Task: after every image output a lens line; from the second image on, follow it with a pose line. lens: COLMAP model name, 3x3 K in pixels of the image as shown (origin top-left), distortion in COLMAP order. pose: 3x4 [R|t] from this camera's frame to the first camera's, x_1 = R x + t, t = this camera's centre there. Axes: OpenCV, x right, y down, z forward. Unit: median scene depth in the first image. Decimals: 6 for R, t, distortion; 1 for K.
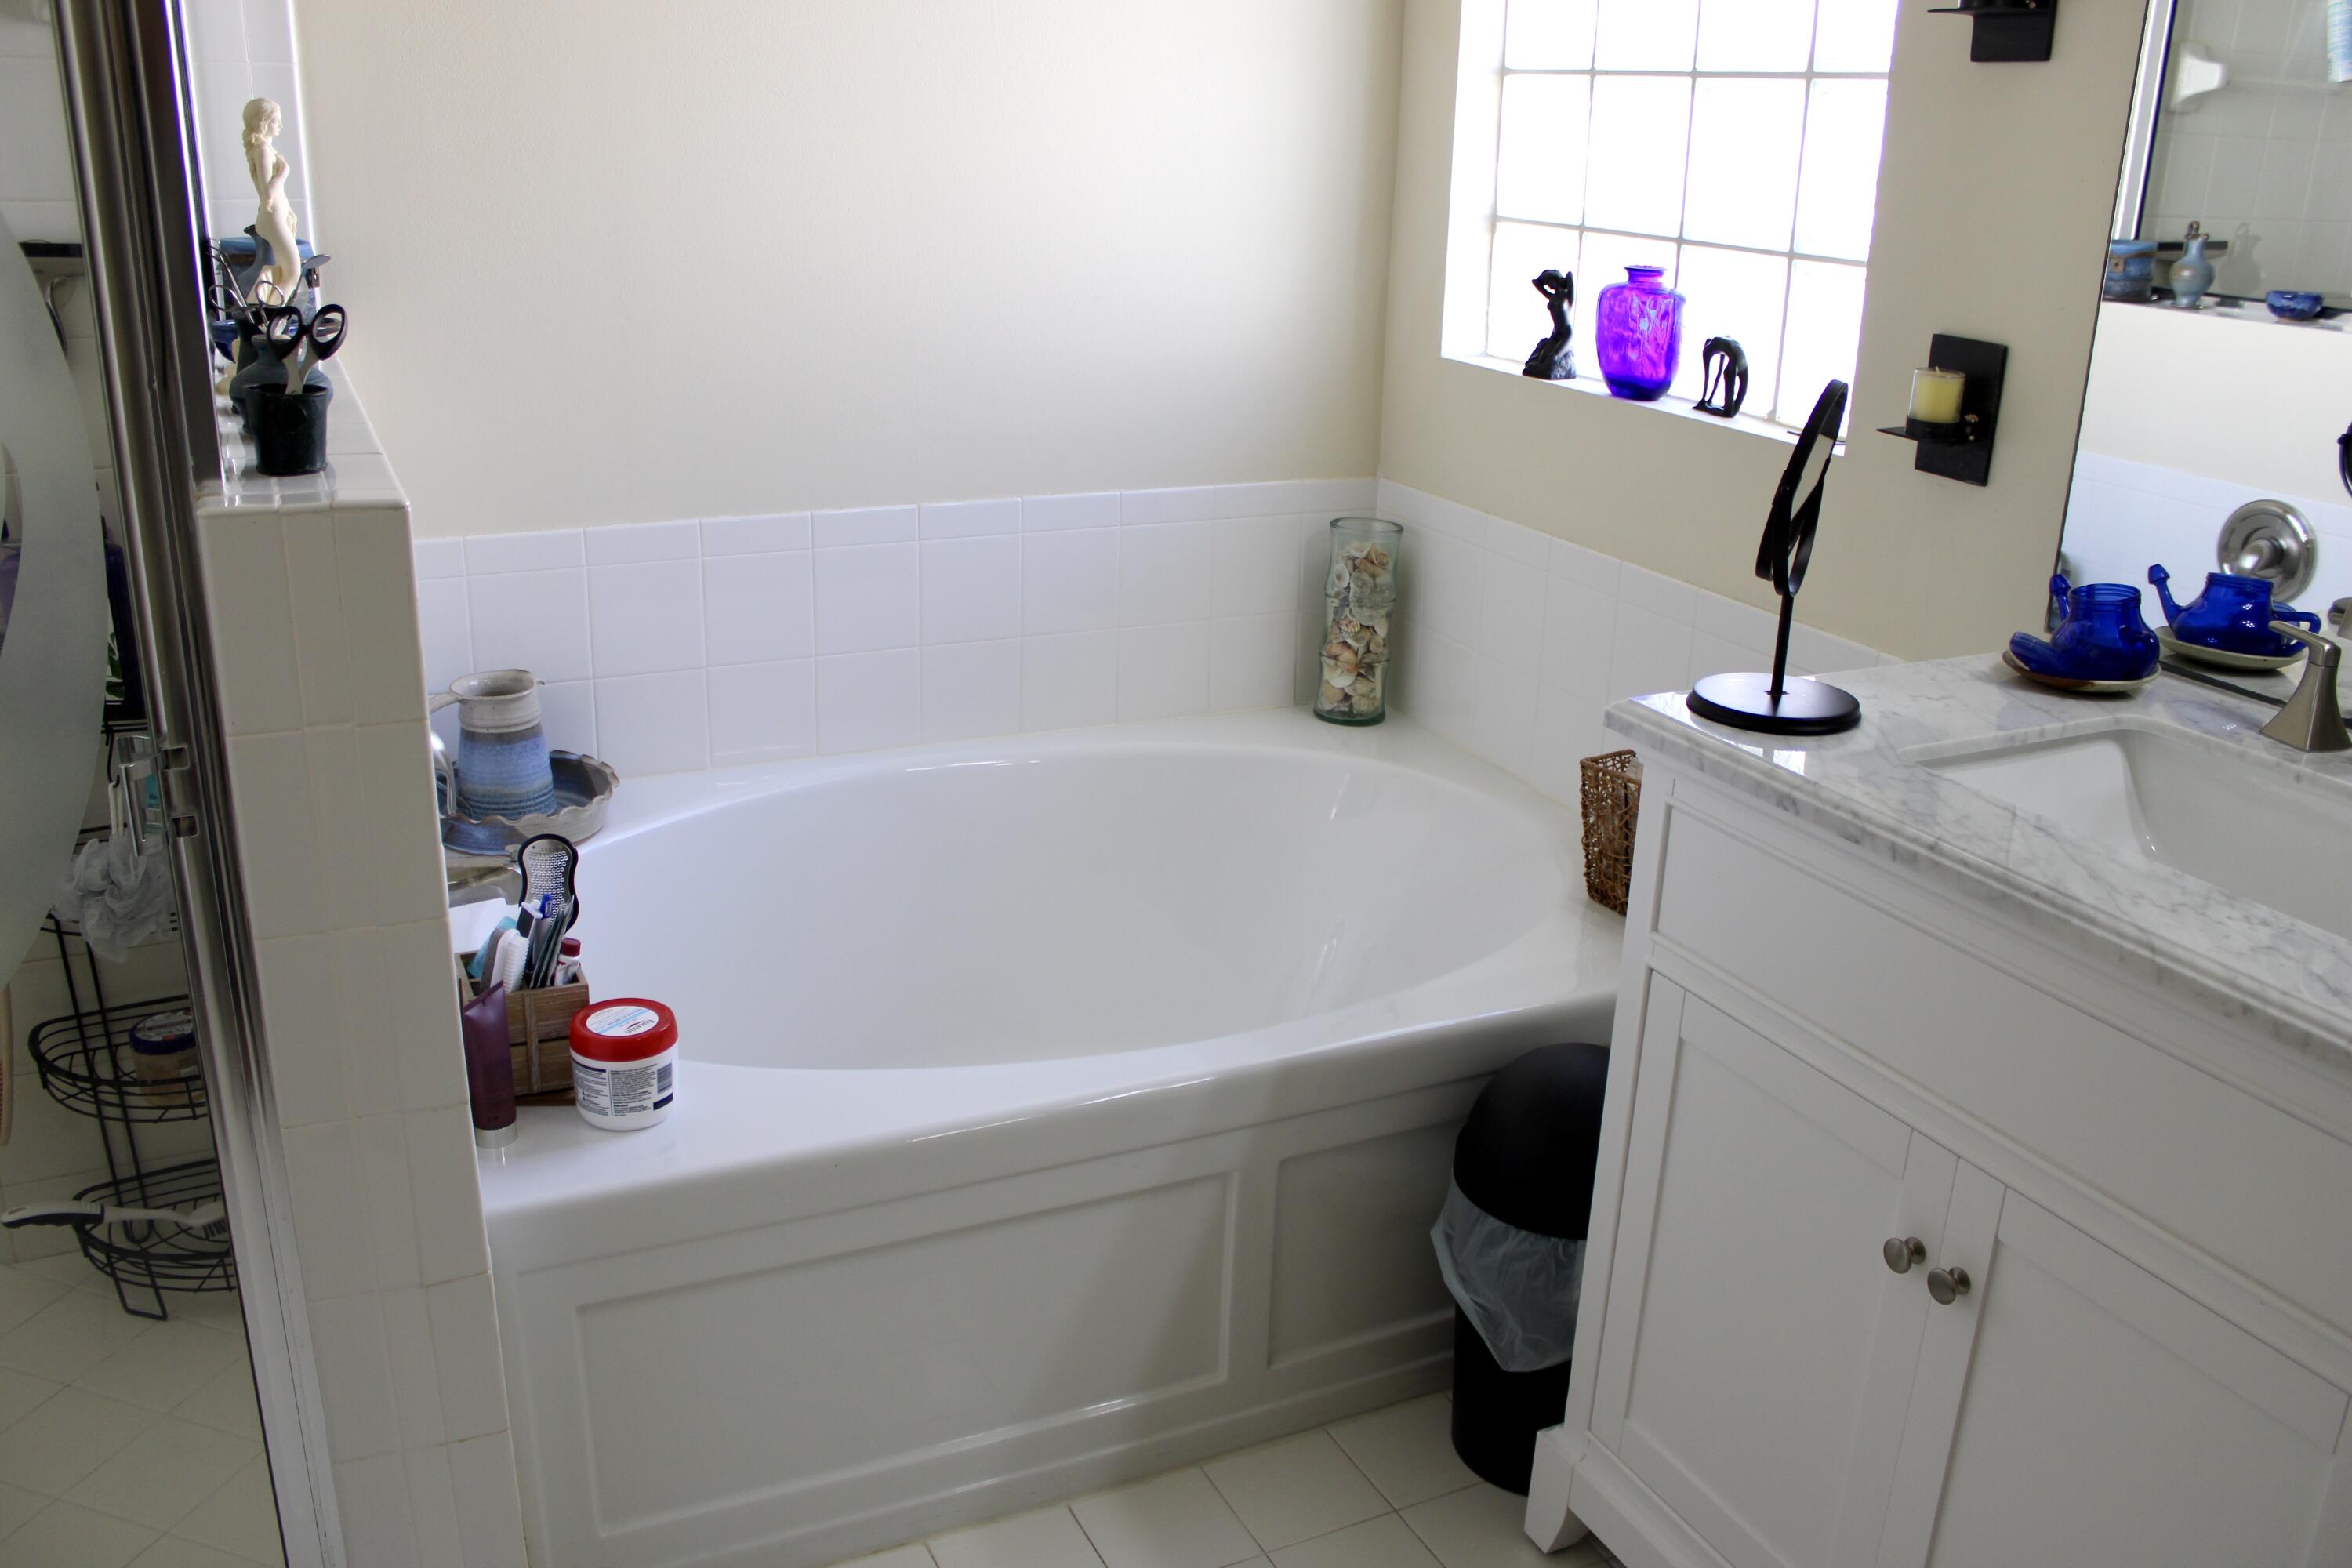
lens RADIAL K [[1978.5, 0, 1176.0], [0, 1978.5, 784.0], [0, 0, 1]] dist [-0.068784, 0.006836]
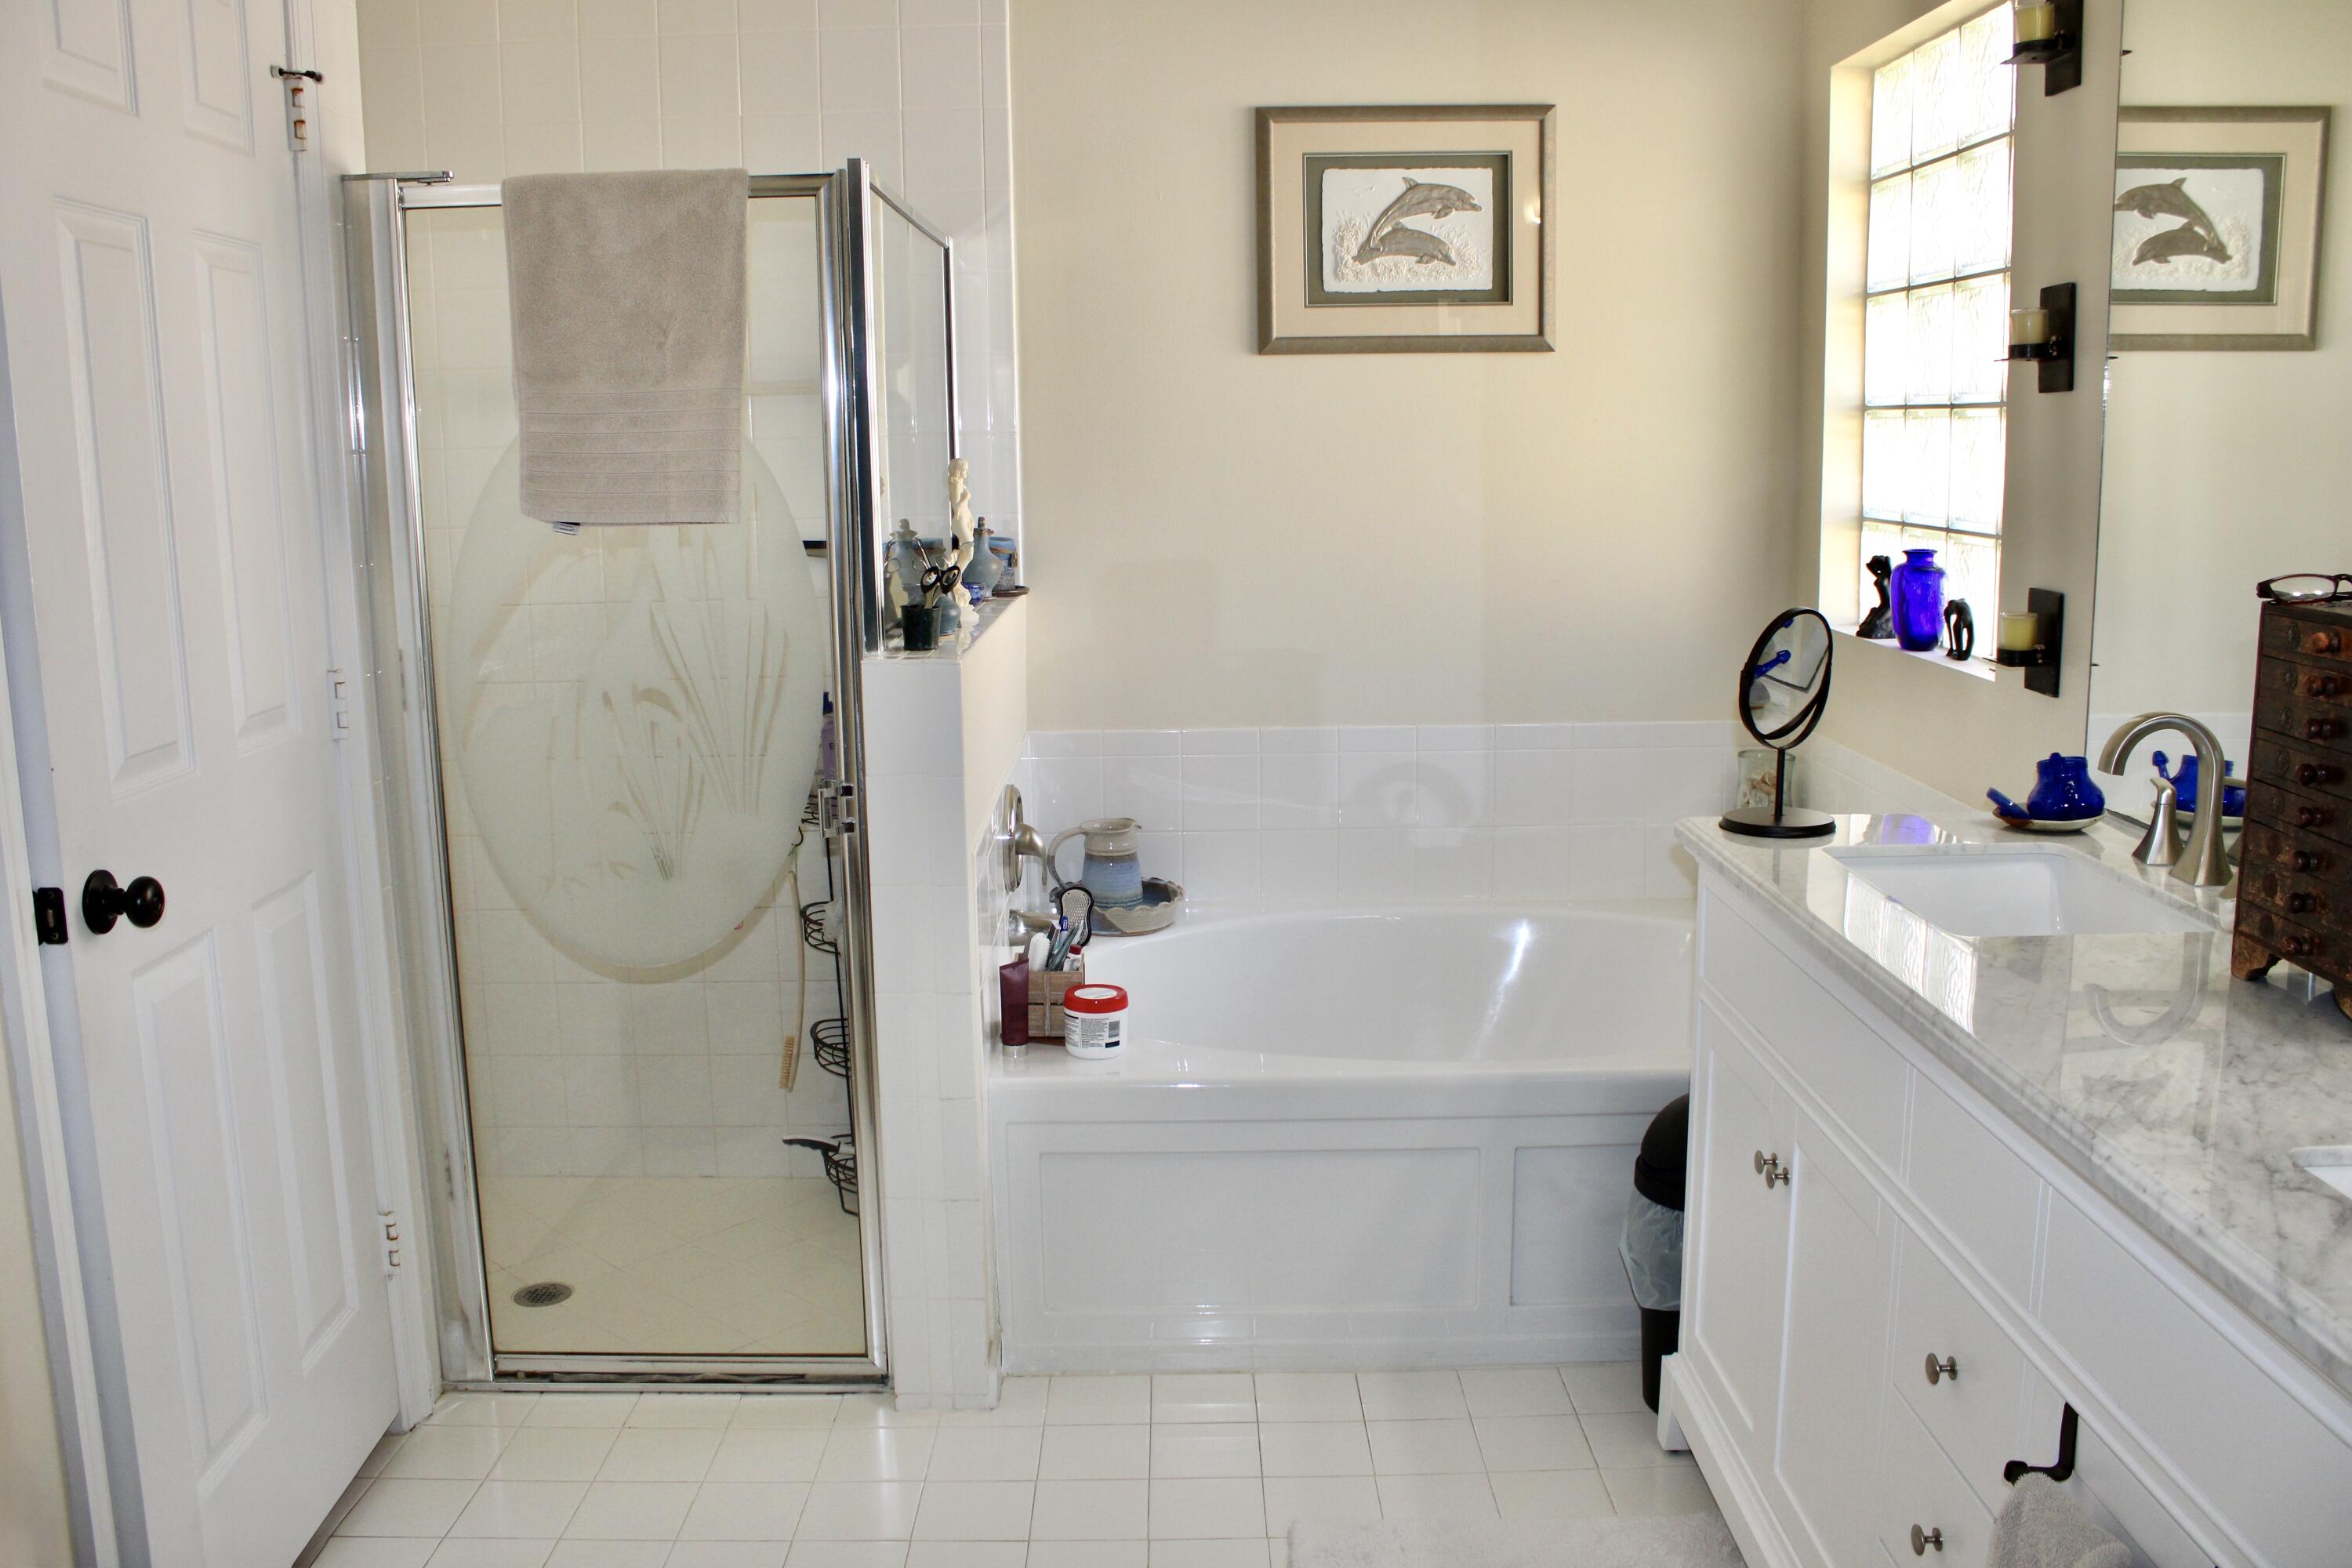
lens RADIAL K [[1978.5, 0, 1176.0], [0, 1978.5, 784.0], [0, 0, 1]] dist [-0.068784, 0.006836]
pose [[0.905957, 0.035741, -0.421857, 0.361456], [-0.102650, 0.985242, -0.136972, 0.128082], [0.410736, 0.167394, 0.896256, -0.373621]]
